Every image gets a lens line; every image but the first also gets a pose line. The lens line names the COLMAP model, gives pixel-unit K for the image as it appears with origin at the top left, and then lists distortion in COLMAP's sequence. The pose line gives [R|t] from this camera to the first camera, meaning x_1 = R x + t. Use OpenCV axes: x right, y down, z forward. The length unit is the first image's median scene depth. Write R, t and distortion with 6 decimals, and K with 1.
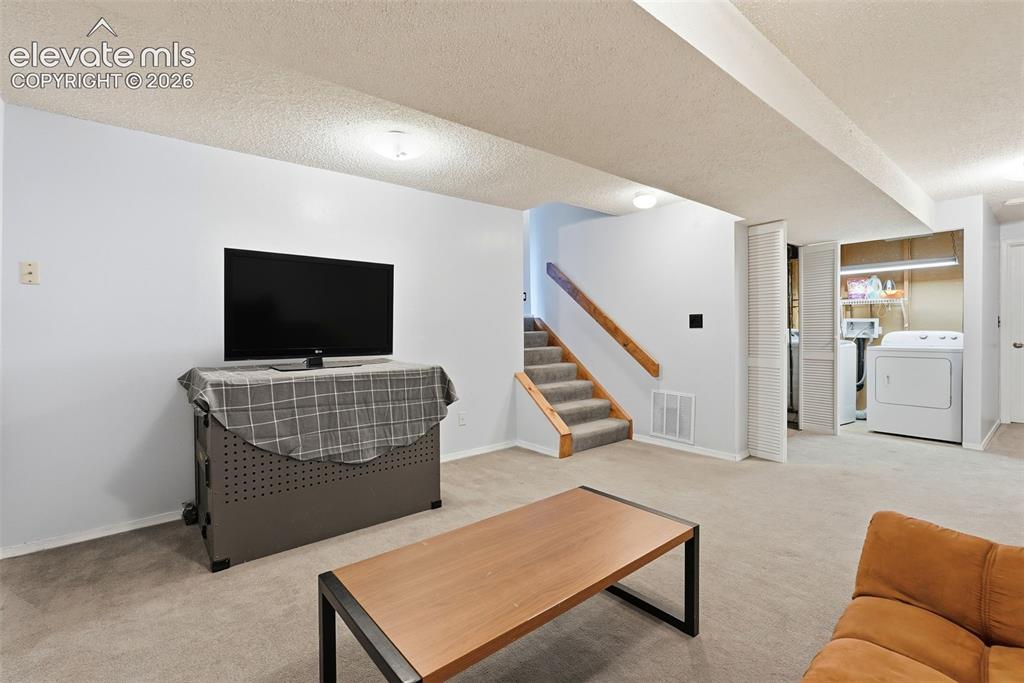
lens RADIAL K [[456.0, 0, 512.9], [0, 456.0, 332.3], [0, 0, 1]] dist [-0.000894, 0.004216]
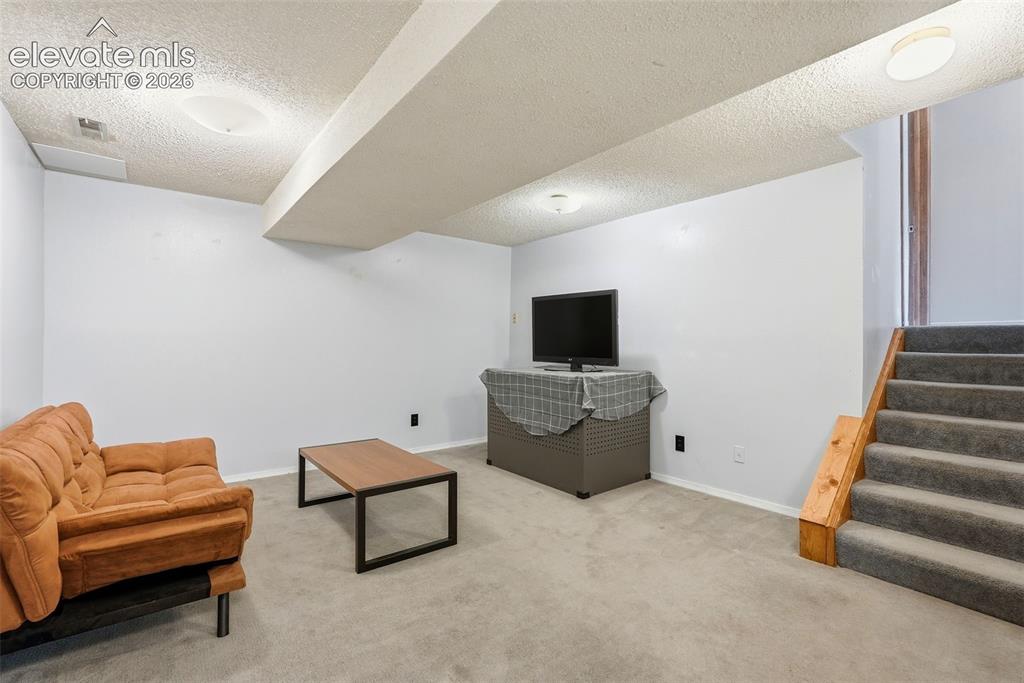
lens RADIAL K [[456.0, 0, 516.9], [0, 456.0, 341.4], [0, 0, 1]] dist [-0.000894, 0.004216]
pose [[-0.006582, 0.000371, -0.999978, 0.935560], [-0.014786, 0.999891, 0.000468, -0.011729], [0.999869, 0.014789, -0.006576, 0.788015]]
